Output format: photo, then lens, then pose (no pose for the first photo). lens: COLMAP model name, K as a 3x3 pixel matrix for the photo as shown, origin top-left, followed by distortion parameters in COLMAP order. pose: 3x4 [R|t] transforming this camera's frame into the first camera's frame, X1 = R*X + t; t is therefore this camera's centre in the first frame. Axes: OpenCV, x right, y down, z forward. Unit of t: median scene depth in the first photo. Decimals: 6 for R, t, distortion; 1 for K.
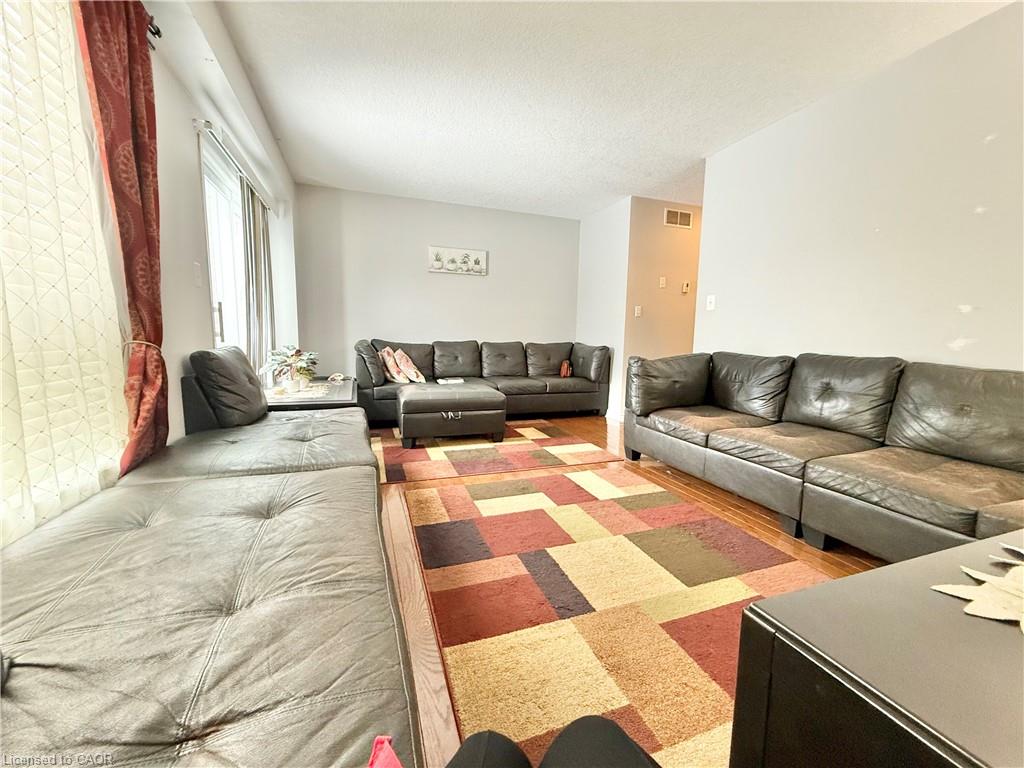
lens RADIAL K [[408.1, 0, 510.3], [0, 408.1, 384.8], [0, 0, 1]] dist [0.000508, 0.000149]
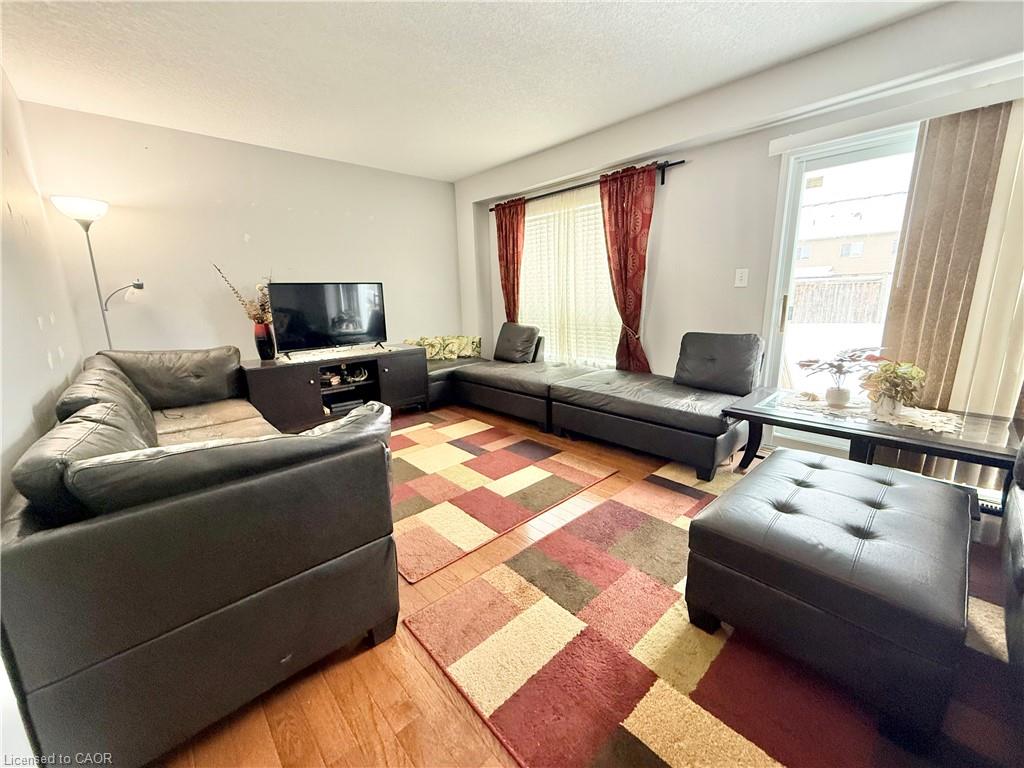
lens RADIAL K [[408.1, 0, 511.2], [0, 408.1, 382.6], [0, 0, 1]] dist [0.000508, 0.000149]
pose [[-0.924734, 0.097401, -0.367941, 0.430503], [-0.023174, 0.950500, 0.309859, -0.327119], [0.379909, 0.295064, -0.876702, 1.927598]]
